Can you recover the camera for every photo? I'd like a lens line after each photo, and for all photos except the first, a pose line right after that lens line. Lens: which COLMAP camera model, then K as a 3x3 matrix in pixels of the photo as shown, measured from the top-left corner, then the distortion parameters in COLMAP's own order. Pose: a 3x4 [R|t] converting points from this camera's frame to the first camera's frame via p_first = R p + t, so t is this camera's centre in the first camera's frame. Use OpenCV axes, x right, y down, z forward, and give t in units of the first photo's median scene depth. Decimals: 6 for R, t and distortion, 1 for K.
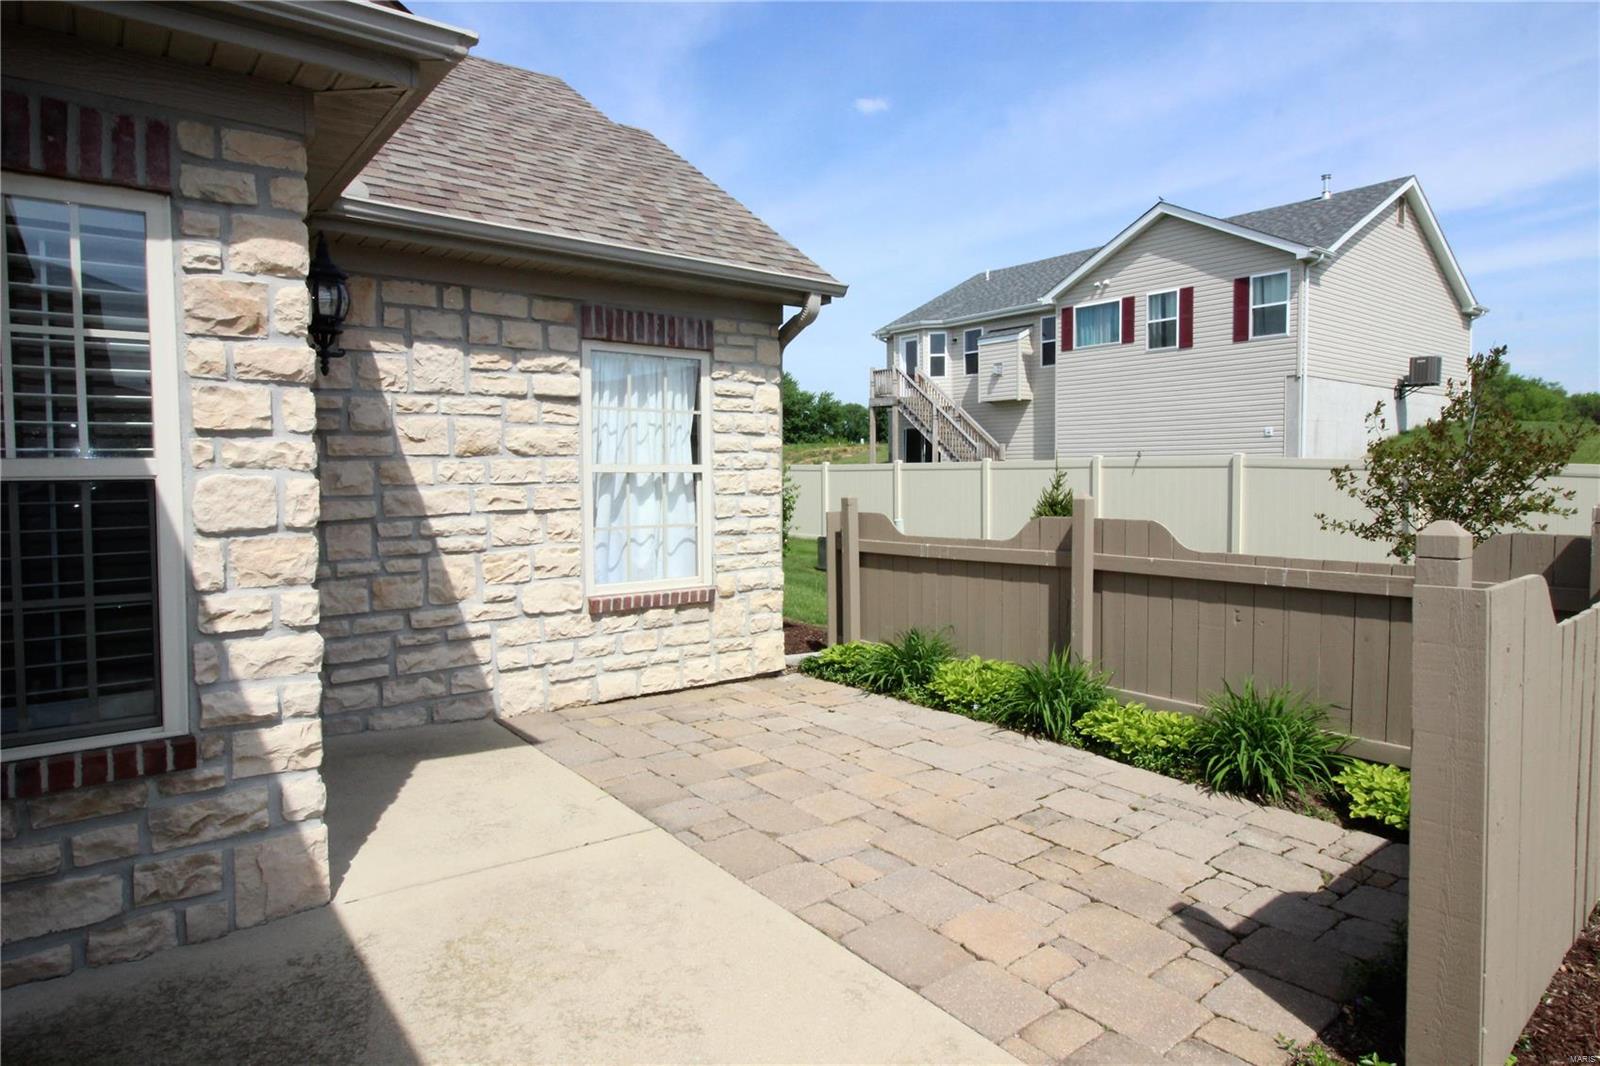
lens RADIAL K [[909.8, 0, 805.3], [0, 909.8, 515.3], [0, 0, 1]] dist [0.038844, -0.038828]
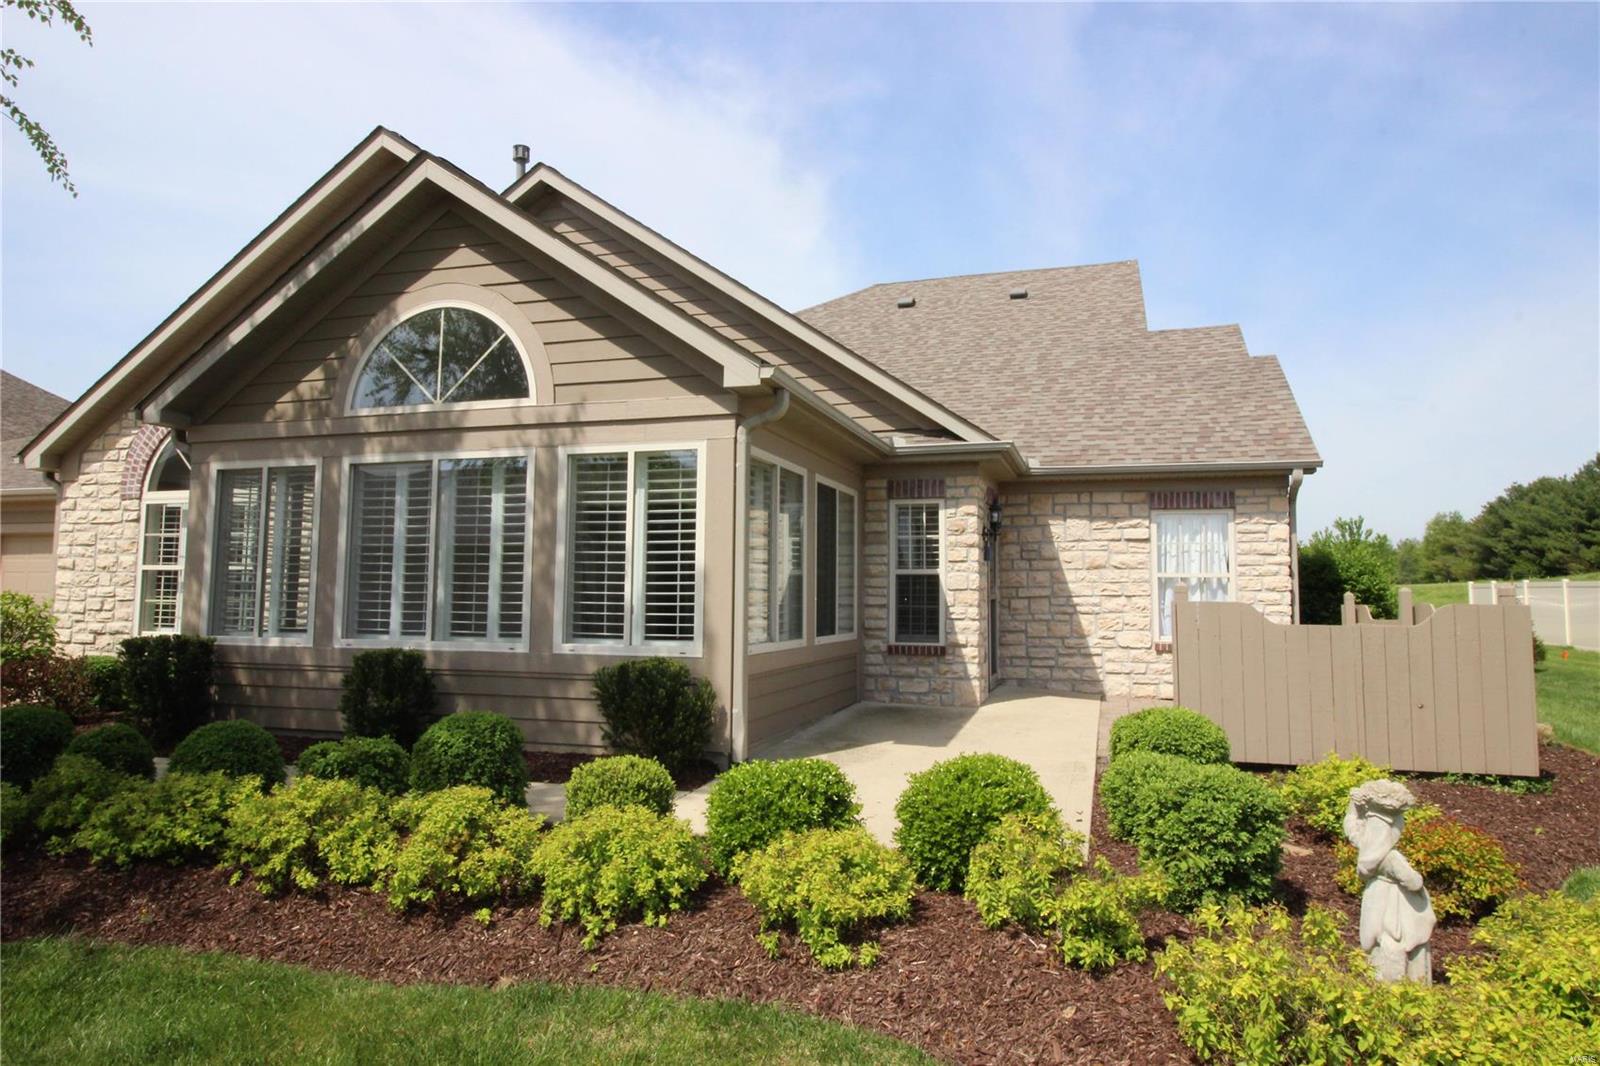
lens RADIAL K [[909.8, 0, 805.3], [0, 909.8, 515.3], [0, 0, 1]] dist [0.038844, -0.038828]
pose [[0.563712, -0.060684, -0.823739, 1.060172], [-0.049274, 0.993051, -0.106876, 0.074848], [0.824500, 0.100836, 0.556804, -0.790044]]
